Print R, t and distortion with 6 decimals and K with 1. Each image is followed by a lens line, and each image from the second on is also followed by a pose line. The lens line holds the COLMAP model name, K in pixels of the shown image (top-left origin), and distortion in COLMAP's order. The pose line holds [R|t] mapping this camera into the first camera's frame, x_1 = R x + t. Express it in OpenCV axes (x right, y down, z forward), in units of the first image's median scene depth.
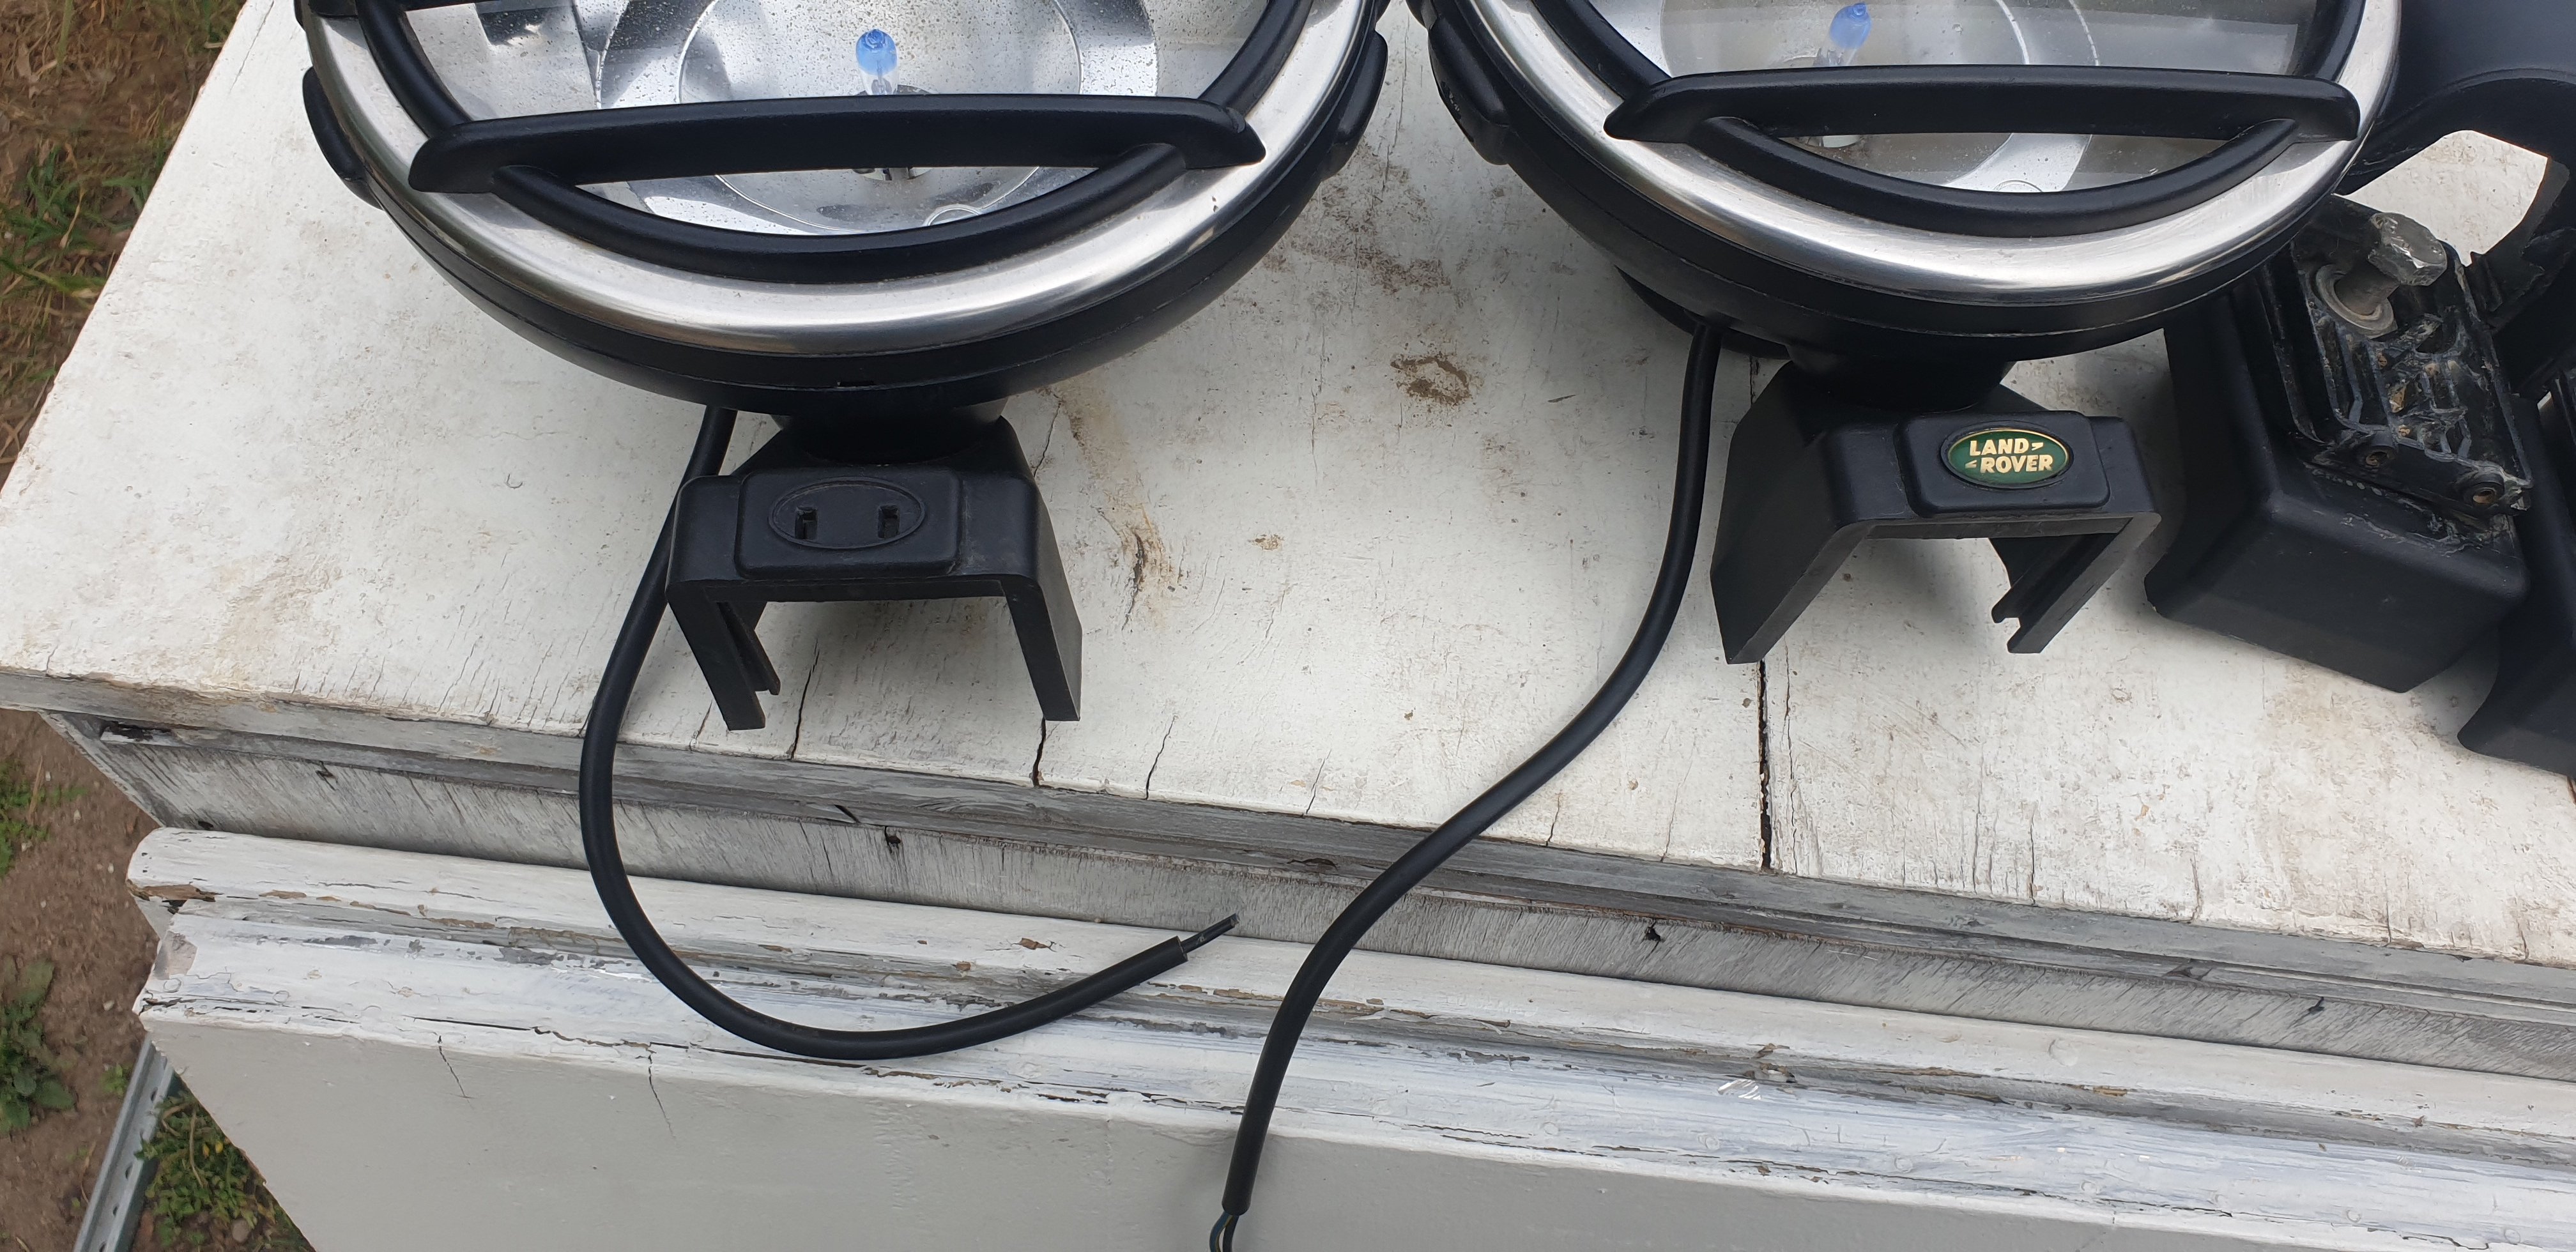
lens RADIAL K [[1852.2, 0, 1320.1], [0, 1852.2, 593.8], [0, 0, 1]] dist [0.000084, 0.011206]
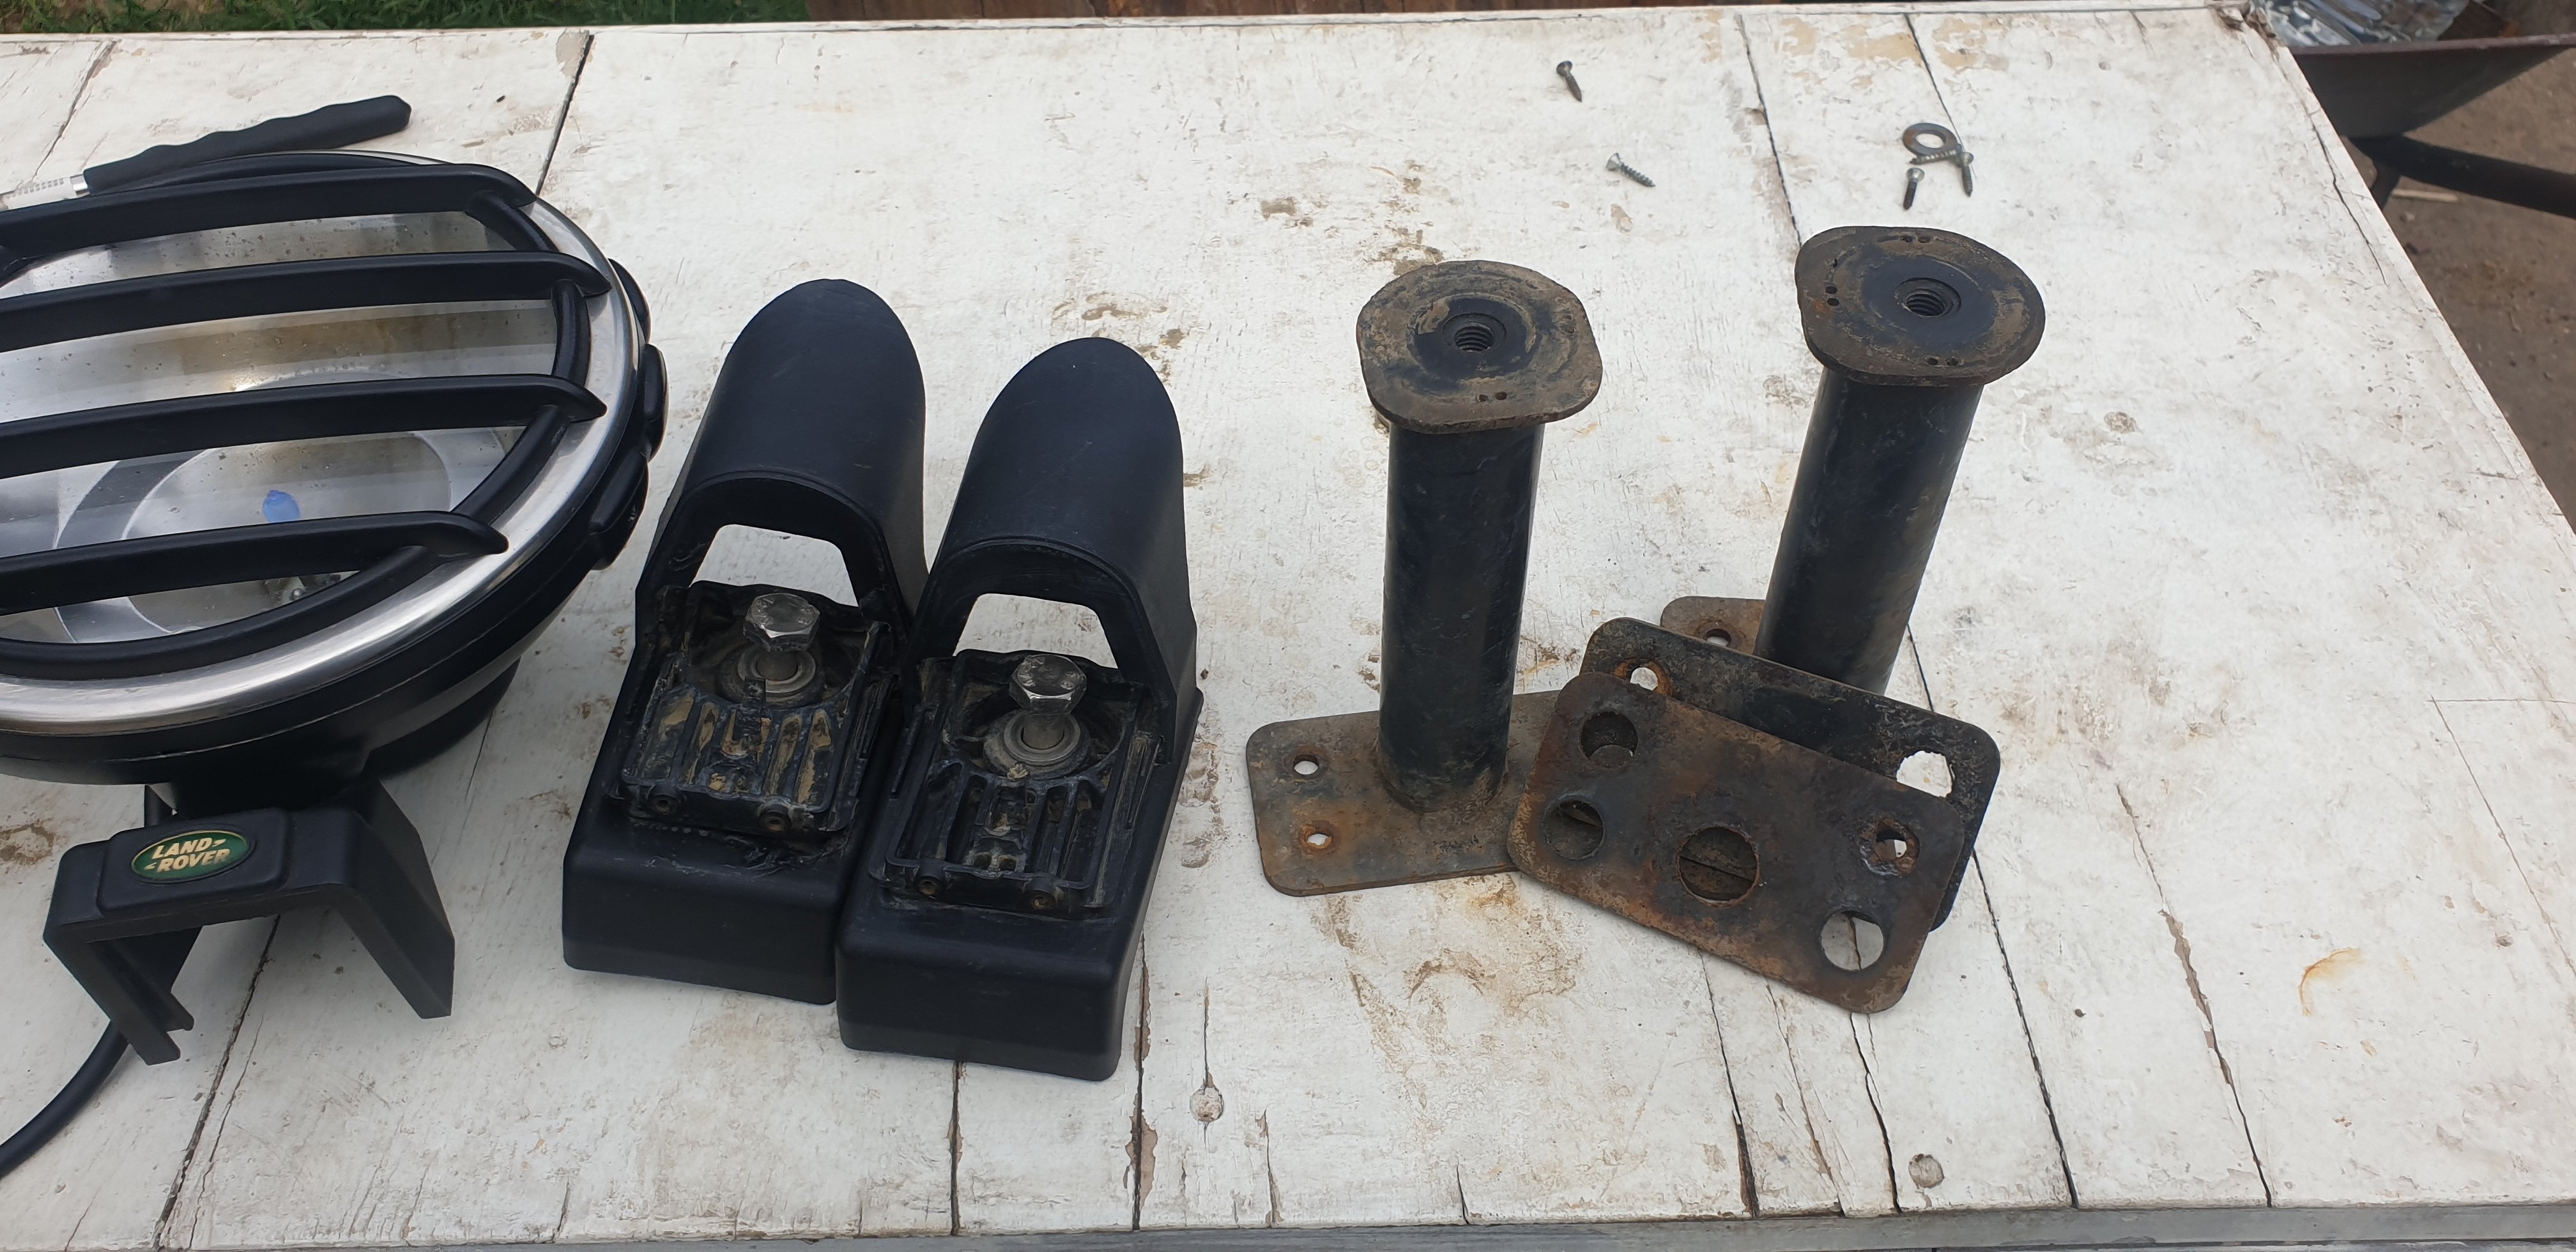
lens RADIAL K [[1852.2, 0, 1289.3], [0, 1852.2, 674.3], [0, 0, 1]] dist [0.000084, 0.011206]
pose [[0.990313, -0.138696, 0.006616, 0.930462], [0.137432, 0.972257, -0.189284, 0.115789], [0.019820, 0.188359, 0.981900, -0.140299]]
